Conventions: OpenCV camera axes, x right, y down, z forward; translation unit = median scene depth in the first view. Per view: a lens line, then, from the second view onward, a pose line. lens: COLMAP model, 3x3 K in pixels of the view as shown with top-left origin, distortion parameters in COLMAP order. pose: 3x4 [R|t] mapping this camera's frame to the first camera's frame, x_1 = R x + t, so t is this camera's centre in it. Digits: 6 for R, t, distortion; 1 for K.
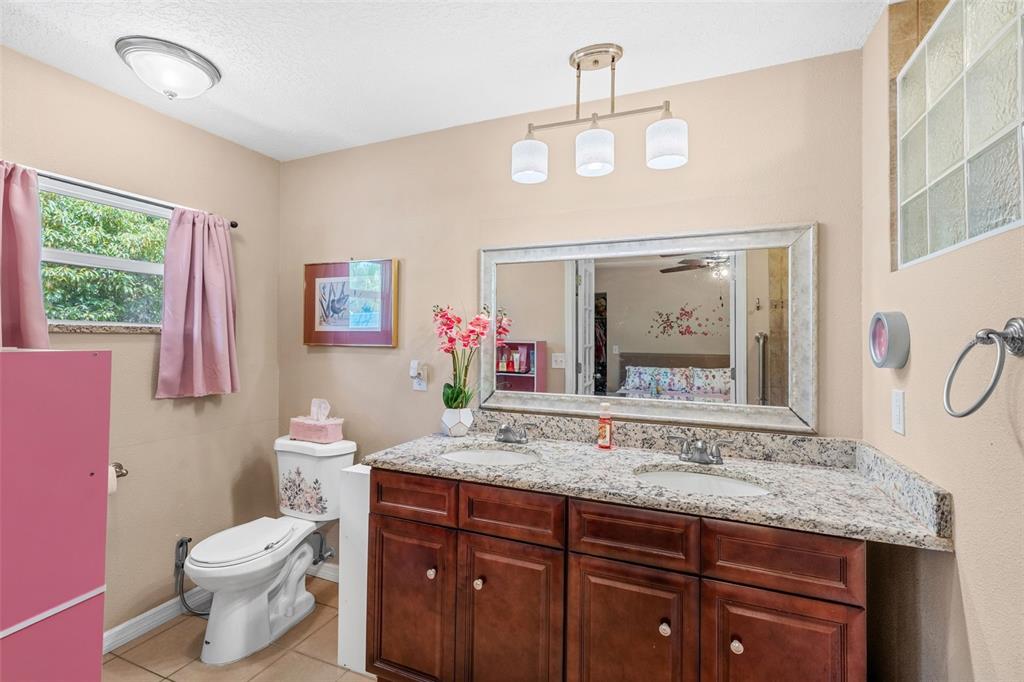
lens RADIAL K [[464.1, 0, 511.7], [0, 464.1, 324.6], [0, 0, 1]] dist [-0.002201, 0.000721]
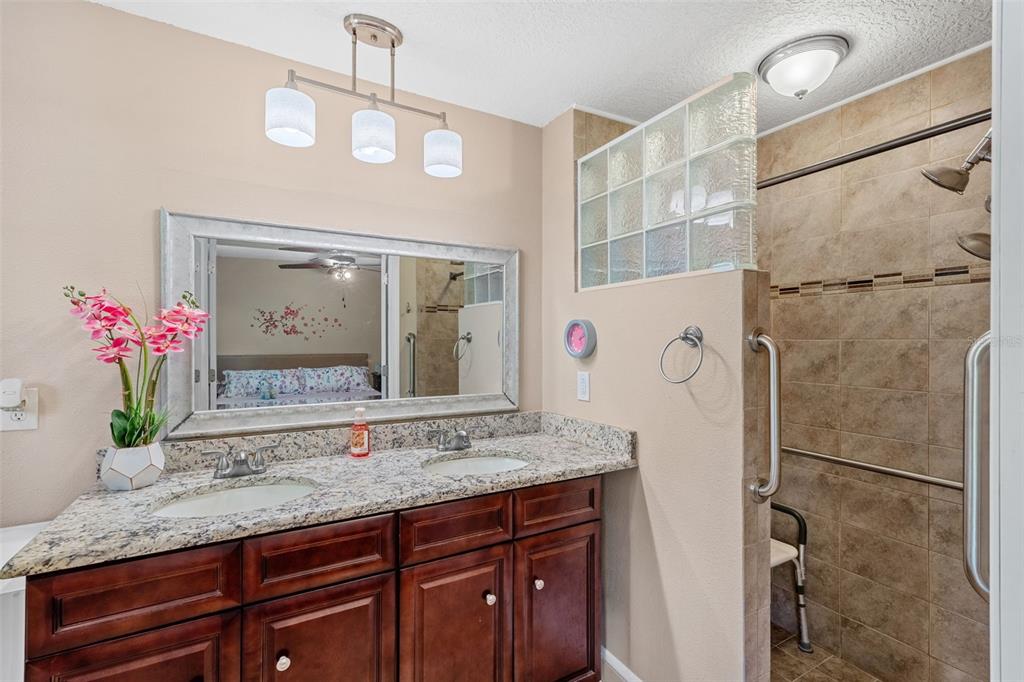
lens RADIAL K [[461.5, 0, 505.0], [0, 461.5, 335.1], [0, 0, 1]] dist [-0.002931, 0.000109]
pose [[0.608570, 0.001173, 0.793499, -0.401837], [-0.019616, 0.999716, 0.013566, 0.005156], [-0.793258, -0.023821, 0.608420, 0.238314]]
